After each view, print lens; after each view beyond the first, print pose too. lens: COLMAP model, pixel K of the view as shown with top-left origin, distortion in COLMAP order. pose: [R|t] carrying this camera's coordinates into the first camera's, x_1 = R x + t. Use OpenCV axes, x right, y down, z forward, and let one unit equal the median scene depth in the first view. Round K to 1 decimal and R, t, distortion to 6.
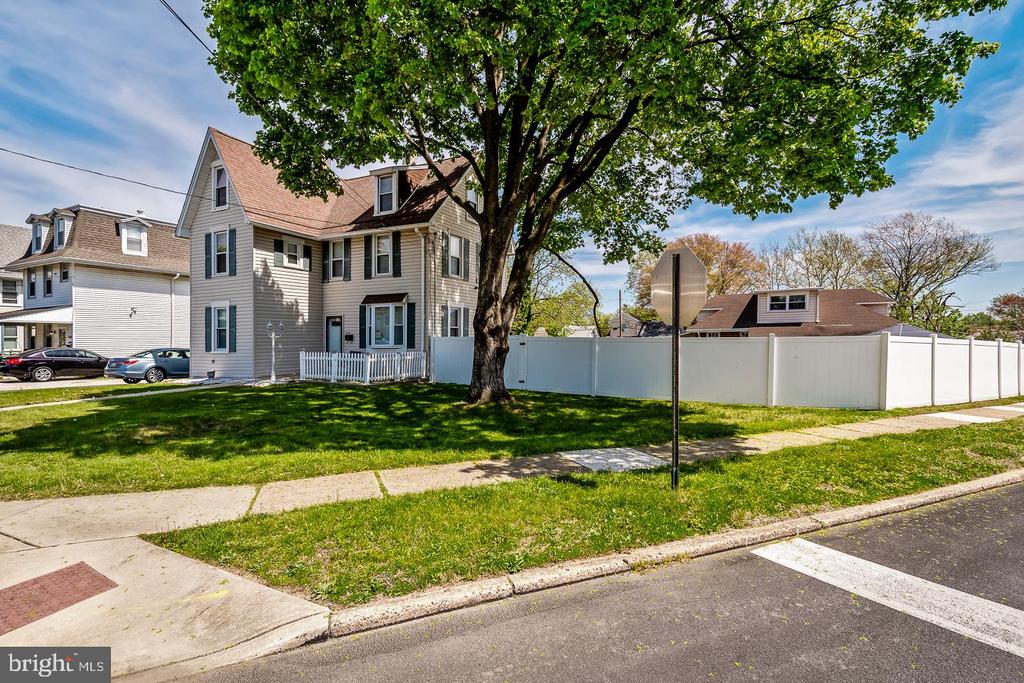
lens RADIAL K [[471.3, 0, 520.0], [0, 471.3, 347.5], [0, 0, 1]] dist [0.006806, 0.000723]
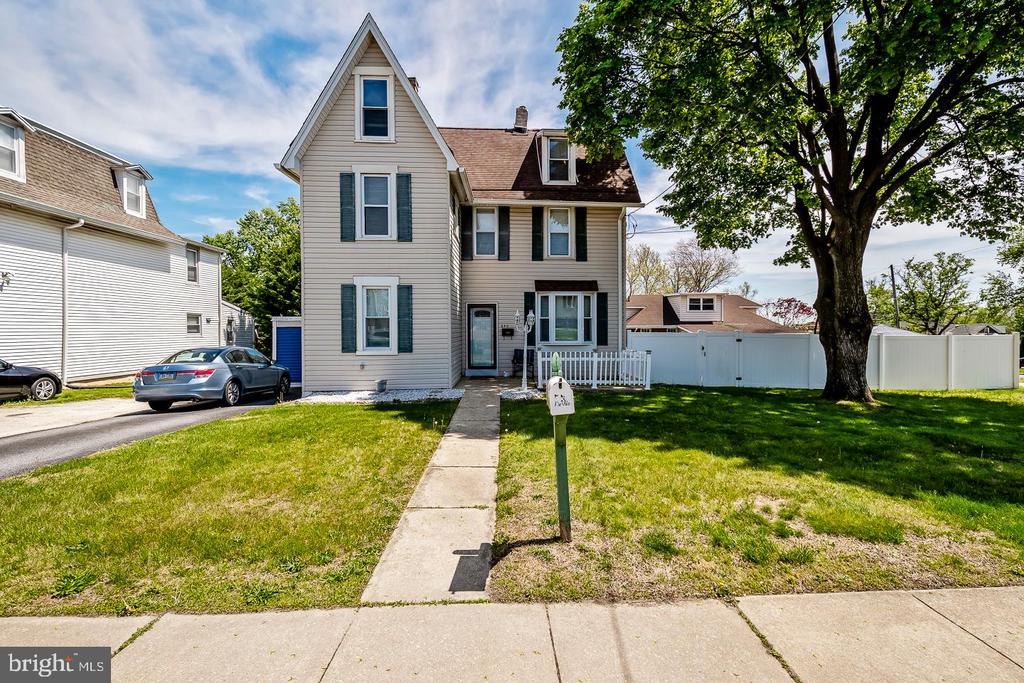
lens RADIAL K [[471.3, 0, 515.1], [0, 471.3, 340.5], [0, 0, 1]] dist [0.006806, 0.000723]
pose [[0.876167, -0.000602, 0.482007, -0.756358], [-0.000220, 0.999999, 0.001648, -0.007788], [-0.482007, -0.001550, 0.876166, 0.304730]]
